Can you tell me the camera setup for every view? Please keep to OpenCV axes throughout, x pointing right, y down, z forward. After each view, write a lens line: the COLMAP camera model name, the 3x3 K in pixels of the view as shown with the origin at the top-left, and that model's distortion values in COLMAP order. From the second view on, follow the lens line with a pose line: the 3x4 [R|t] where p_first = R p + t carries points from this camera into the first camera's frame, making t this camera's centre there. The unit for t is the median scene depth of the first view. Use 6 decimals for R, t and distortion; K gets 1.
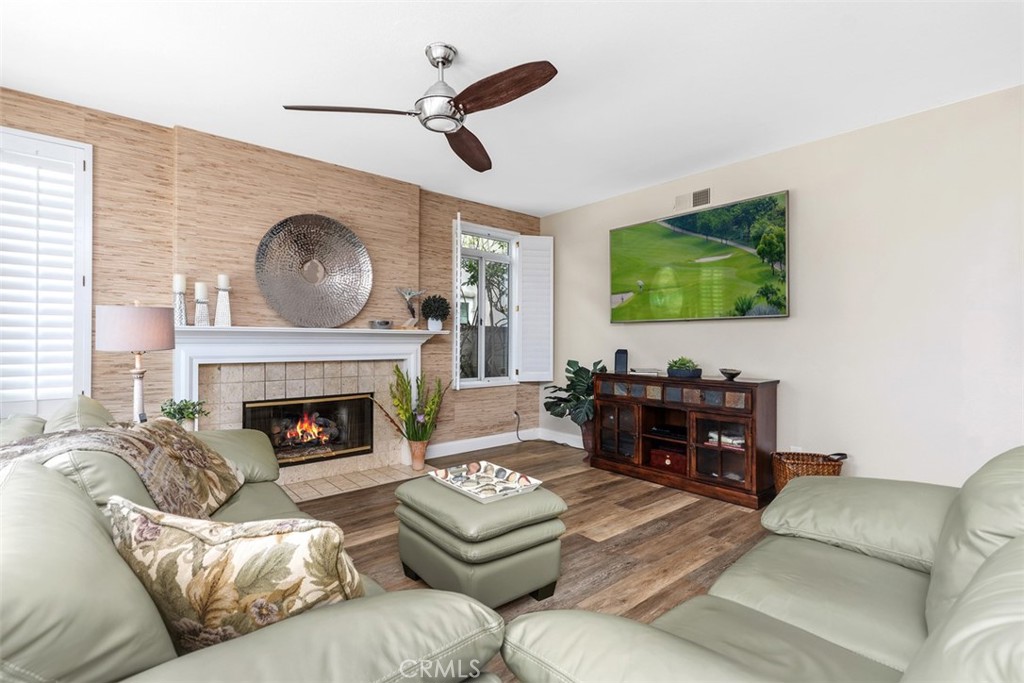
lens RADIAL K [[470.0, 0, 510.7], [0, 470.0, 340.0], [0, 0, 1]] dist [0.013014, -0.000053]
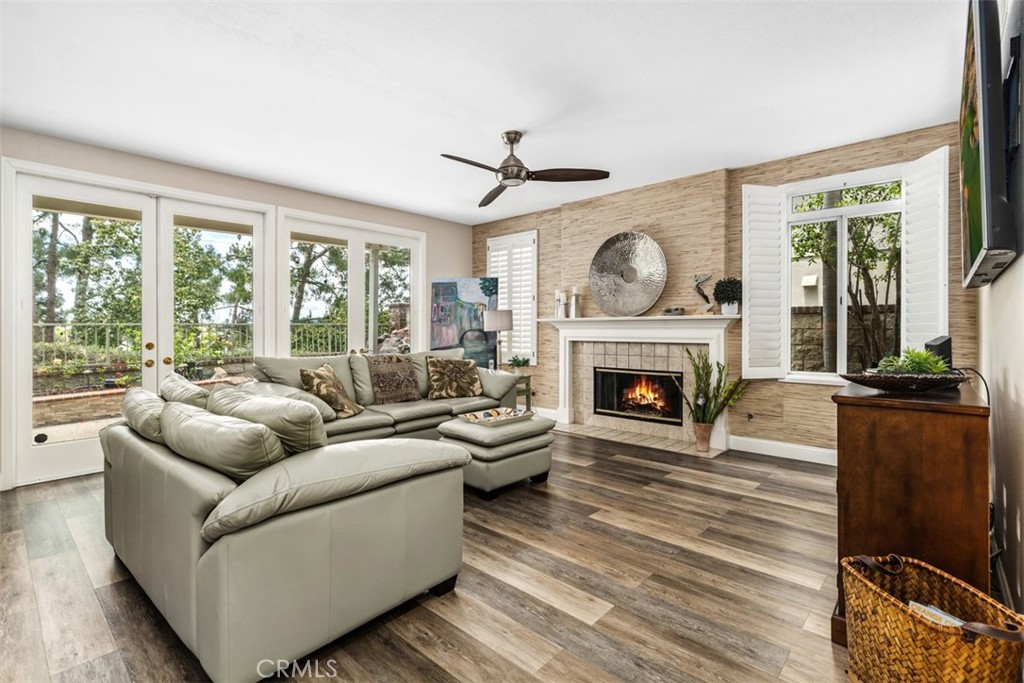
lens RADIAL K [[470.0, 0, 510.5], [0, 470.0, 333.7], [0, 0, 1]] dist [0.013014, -0.000053]
pose [[0.137552, 0.007728, -0.990464, 0.846973], [0.004934, 0.999952, 0.008487, 0.008842], [0.990482, -0.006055, 0.137508, 0.487670]]
